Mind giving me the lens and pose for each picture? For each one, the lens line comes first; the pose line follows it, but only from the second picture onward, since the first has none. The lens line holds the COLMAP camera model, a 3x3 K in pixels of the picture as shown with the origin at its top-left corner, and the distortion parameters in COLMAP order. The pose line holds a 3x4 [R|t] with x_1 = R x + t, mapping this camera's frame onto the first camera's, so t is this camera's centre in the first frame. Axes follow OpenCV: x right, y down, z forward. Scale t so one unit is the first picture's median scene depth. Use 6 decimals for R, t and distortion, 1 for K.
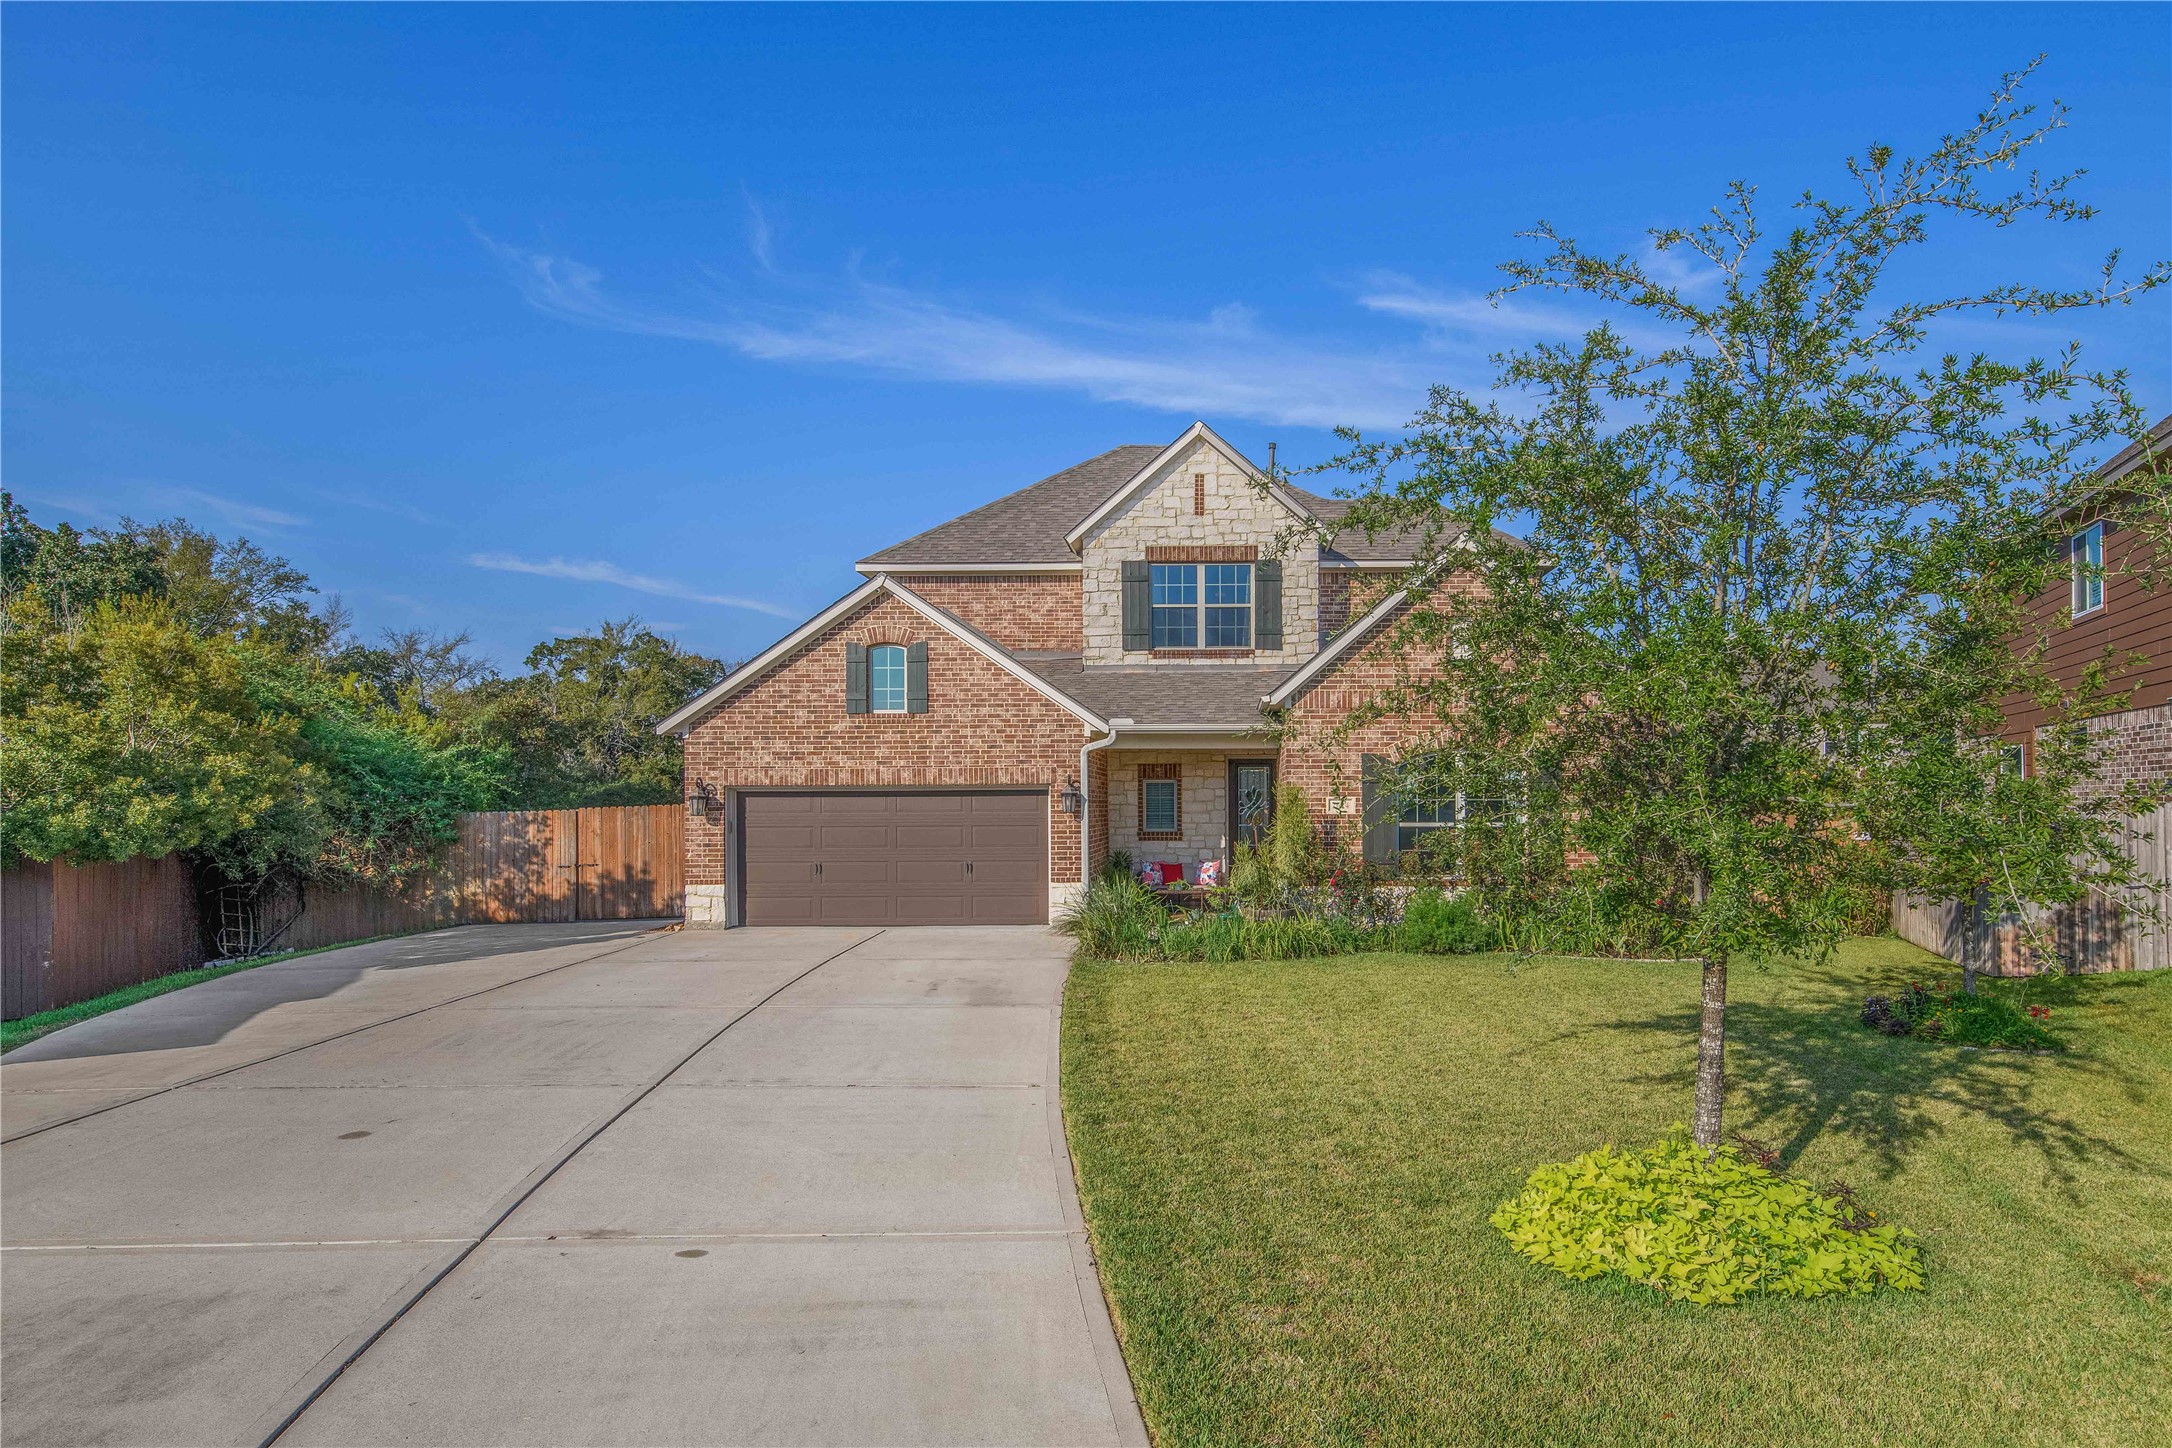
lens RADIAL K [[1109.2, 0, 1183.7], [0, 1109.2, 807.0], [0, 0, 1]] dist [0.022453, 0.000197]
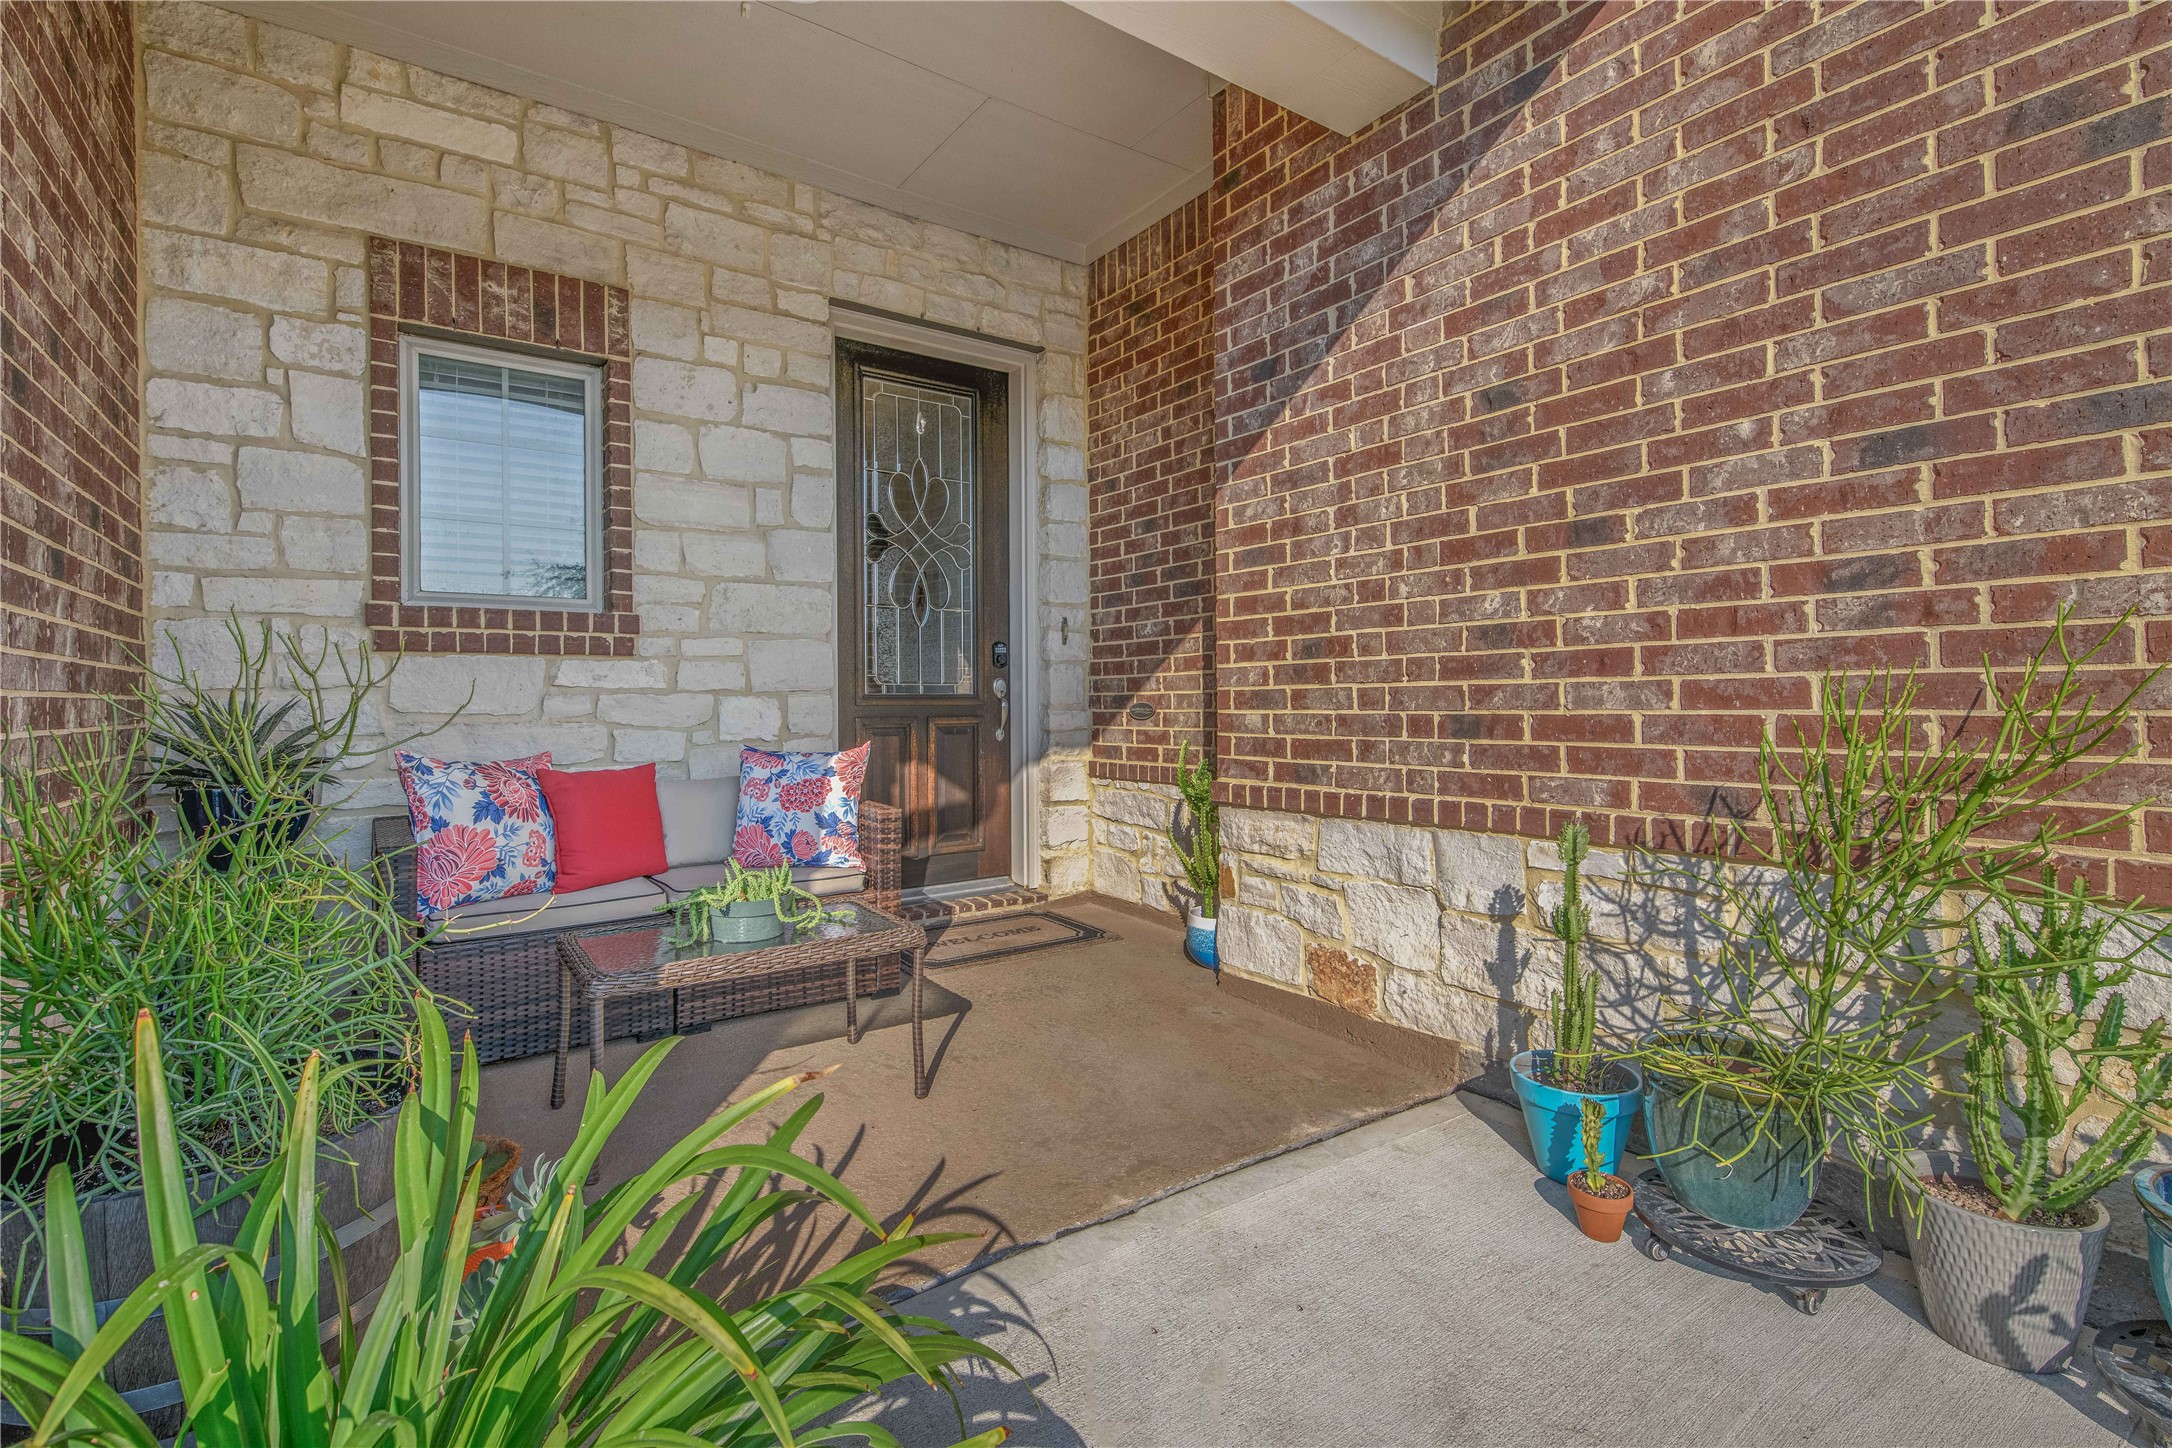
lens RADIAL K [[963.1, 0, 1094.6], [0, 963.1, 705.9], [0, 0, 1]] dist [0.003425, -0.000192]
pose [[0.793855, -0.003583, 0.608096, -0.046685], [0.003618, 0.999993, 0.001168, 0.042663], [-0.608096, 0.001273, 0.793863, 0.868541]]
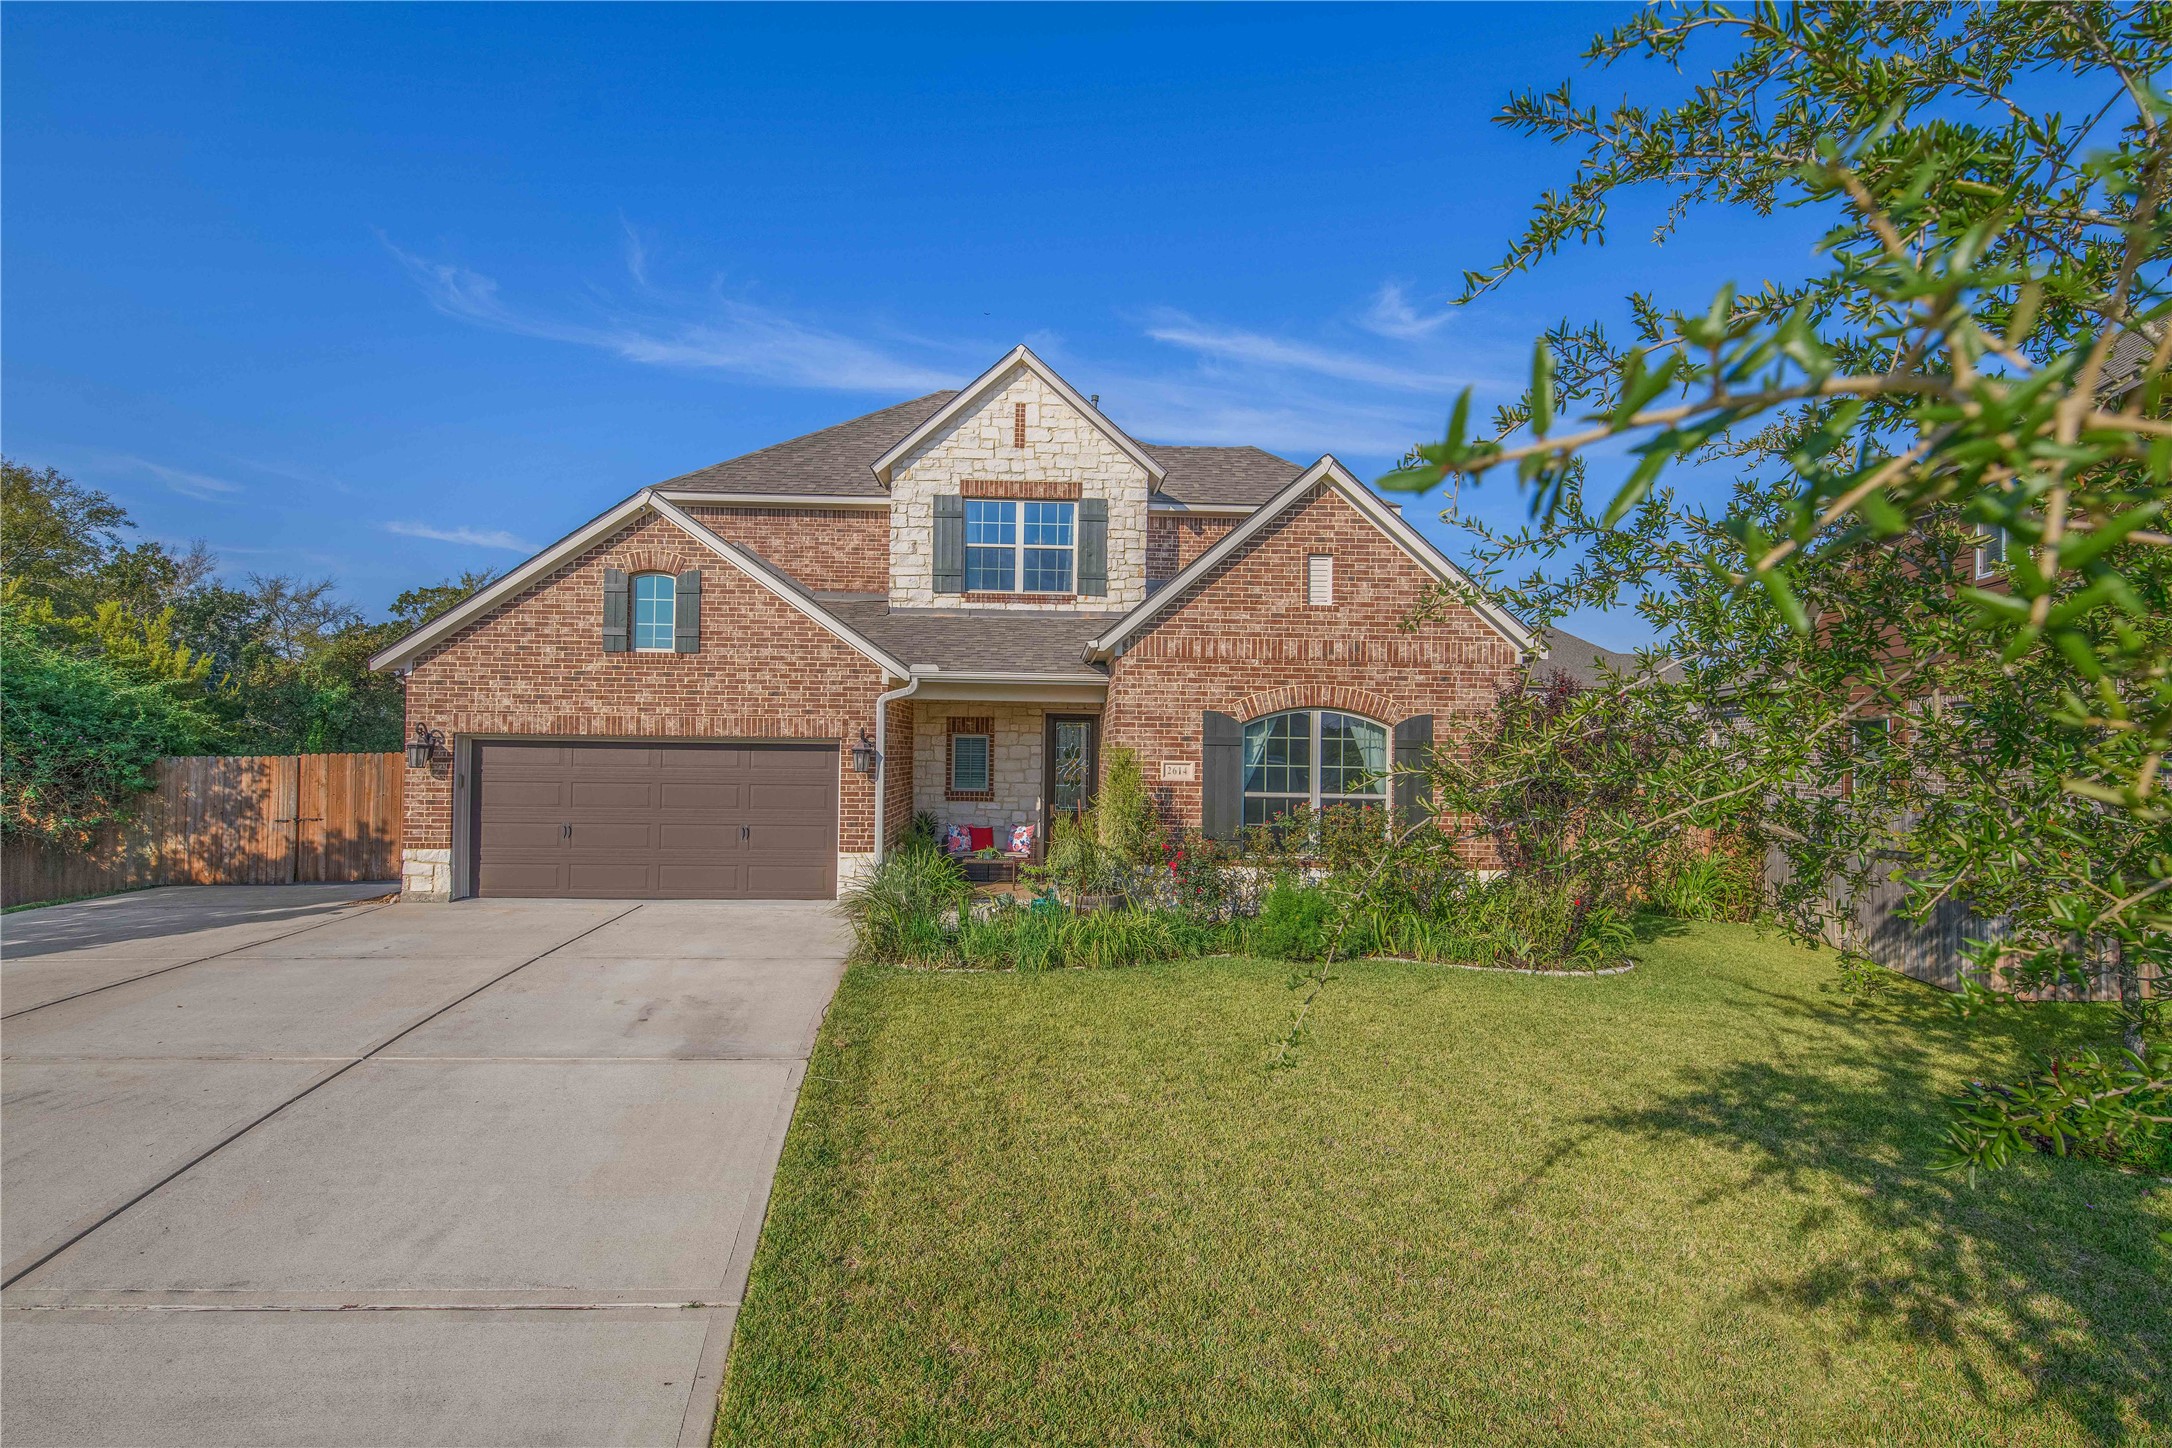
lens RADIAL K [[963.1, 0, 1052.0], [0, 963.1, 738.4], [0, 0, 1]] dist [0.003425, -0.000192]
pose [[0.998506, 0.019631, 0.050984, 0.005415], [-0.018823, 0.999690, -0.016274, -0.010617], [-0.051288, 0.015290, 0.998567, 0.222693]]
